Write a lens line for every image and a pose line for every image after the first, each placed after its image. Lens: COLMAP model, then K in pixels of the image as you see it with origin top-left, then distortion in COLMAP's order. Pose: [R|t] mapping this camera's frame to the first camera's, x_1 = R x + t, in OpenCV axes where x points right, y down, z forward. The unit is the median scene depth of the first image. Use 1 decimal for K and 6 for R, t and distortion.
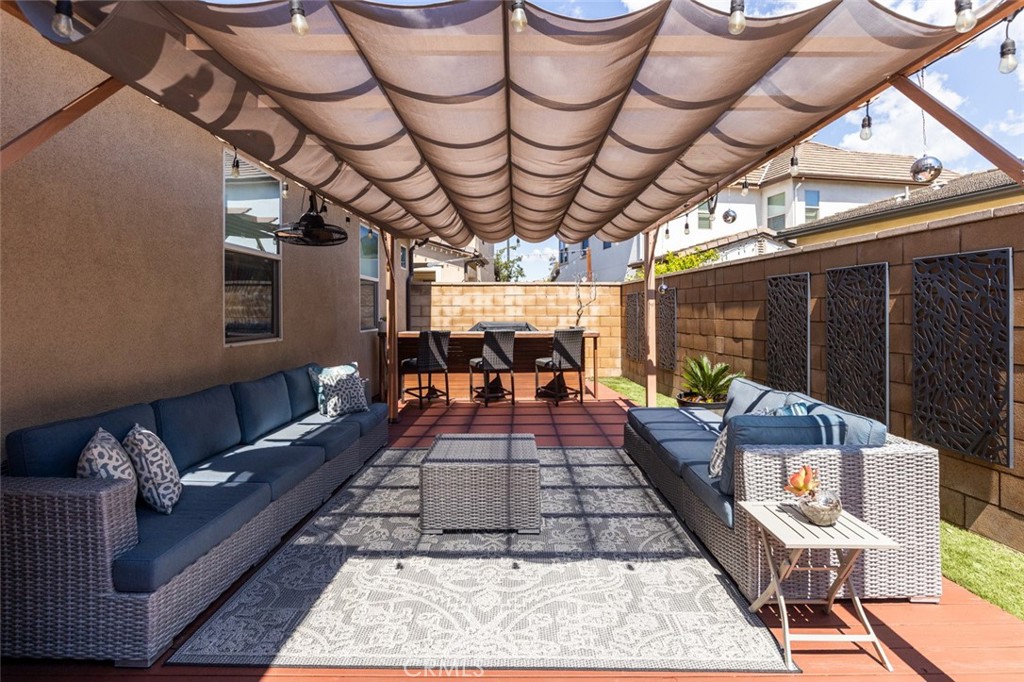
lens RADIAL K [[489.2, 0, 514.9], [0, 489.2, 308.8], [0, 0, 1]] dist [0.003013, 0.001227]
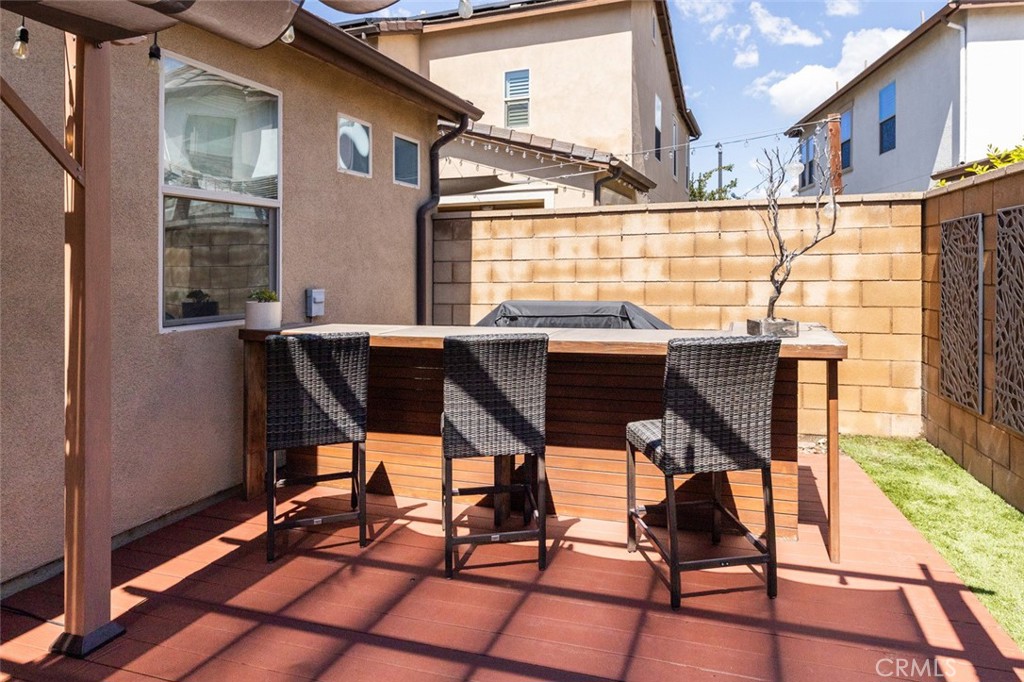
lens RADIAL K [[604.3, 0, 547.9], [0, 604.3, 290.6], [0, 0, 1]] dist [0.002685, 0.000202]
pose [[0.947422, 0.000429, -0.319988, 0.092206], [0.013565, 0.999046, 0.041502, -0.000824], [0.319700, -0.043661, 0.946512, 0.465188]]
